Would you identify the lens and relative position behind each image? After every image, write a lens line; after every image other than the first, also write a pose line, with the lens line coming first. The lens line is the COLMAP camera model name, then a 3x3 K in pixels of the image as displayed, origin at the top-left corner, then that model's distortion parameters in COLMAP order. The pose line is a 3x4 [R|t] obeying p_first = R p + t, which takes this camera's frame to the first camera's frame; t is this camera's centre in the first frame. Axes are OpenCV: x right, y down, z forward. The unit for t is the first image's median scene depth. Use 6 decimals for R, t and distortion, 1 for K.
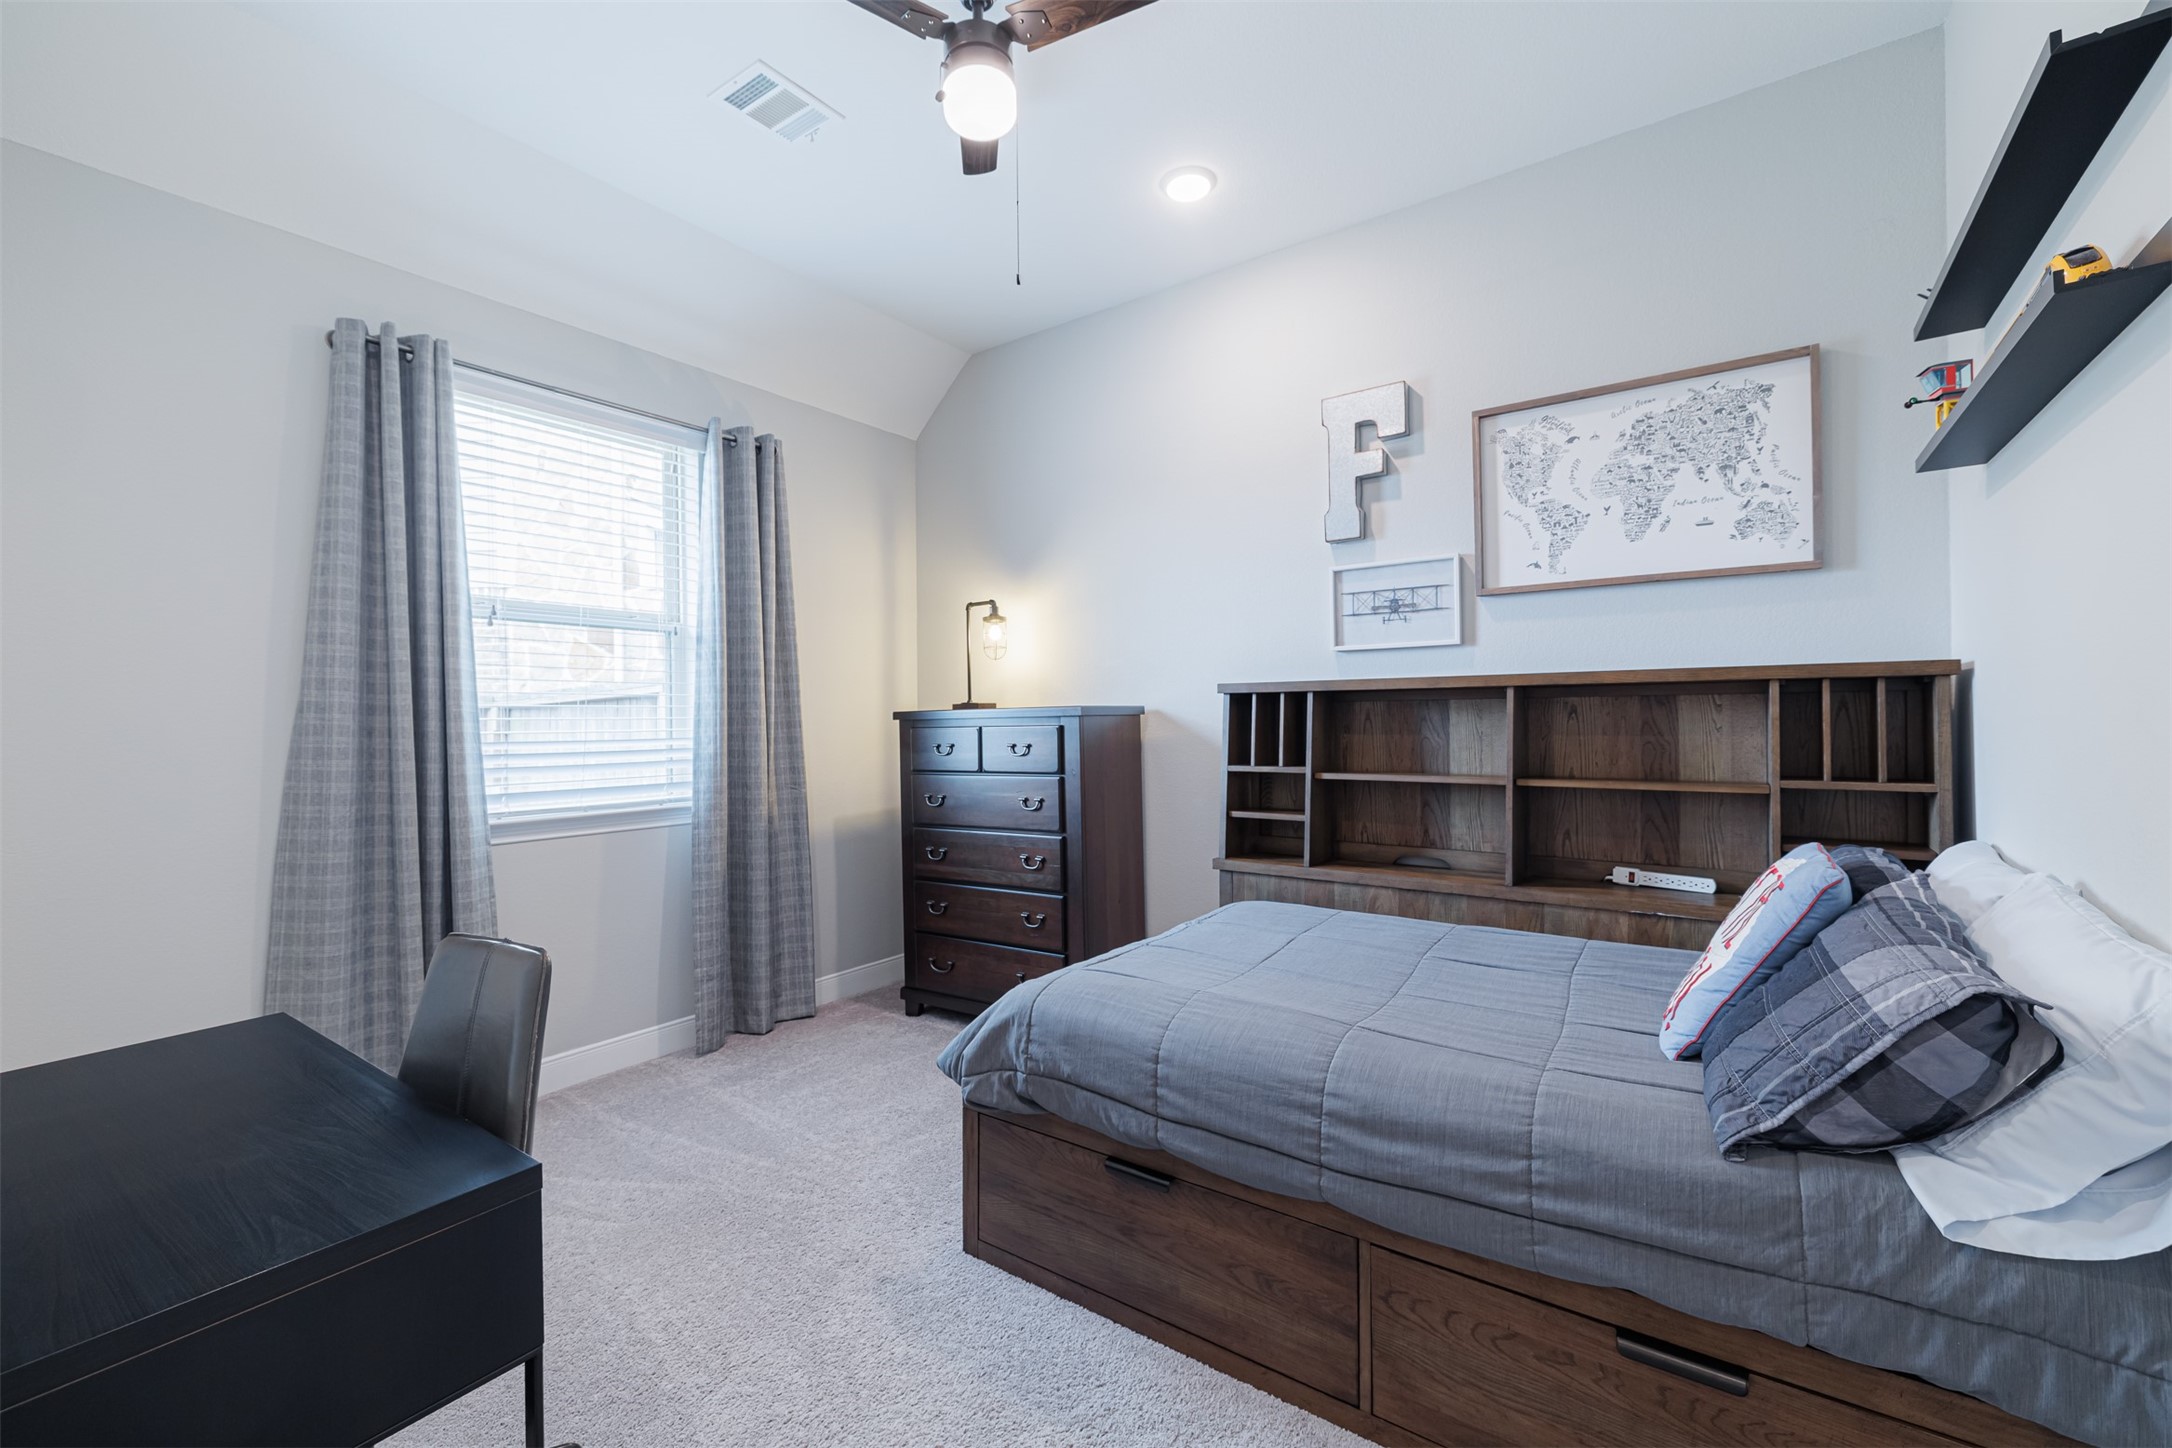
lens RADIAL K [[909.1, 0, 1078.3], [0, 909.1, 719.7], [0, 0, 1]] dist [0.008346, -0.000536]
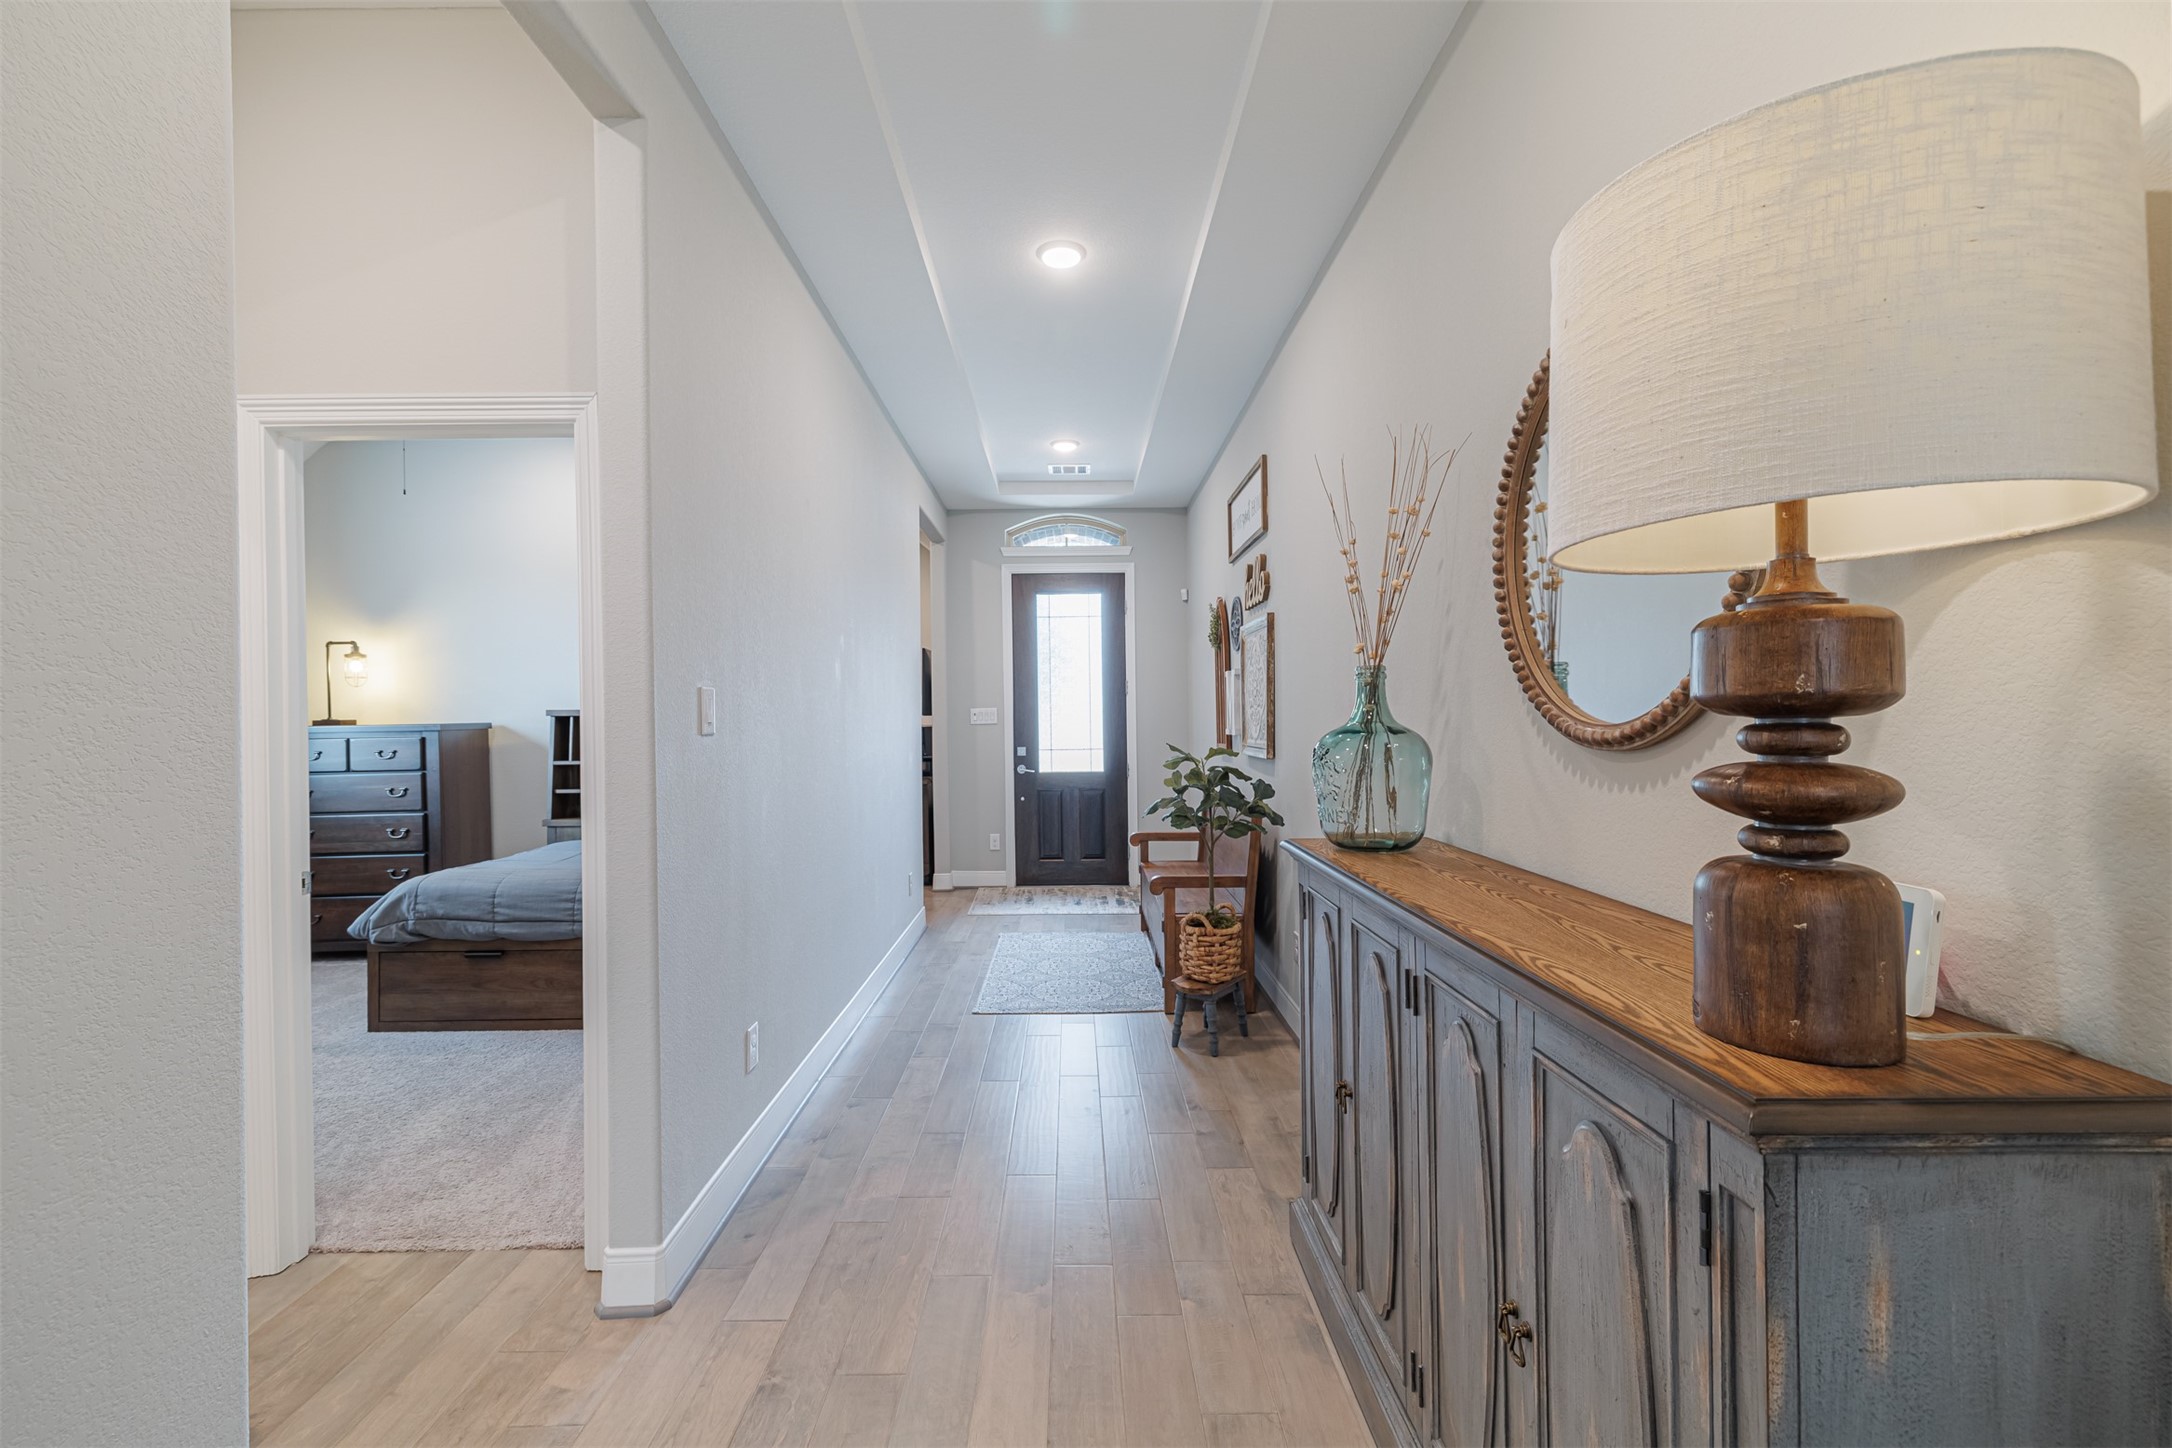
lens RADIAL K [[909.1, 0, 1078.3], [0, 909.1, 719.7], [0, 0, 1]] dist [0.008346, -0.000536]
pose [[0.804544, -0.000297, 0.593894, -0.044051], [0.001462, 0.999998, -0.001479, -0.018474], [-0.593892, 0.002059, 0.804542, -0.819543]]
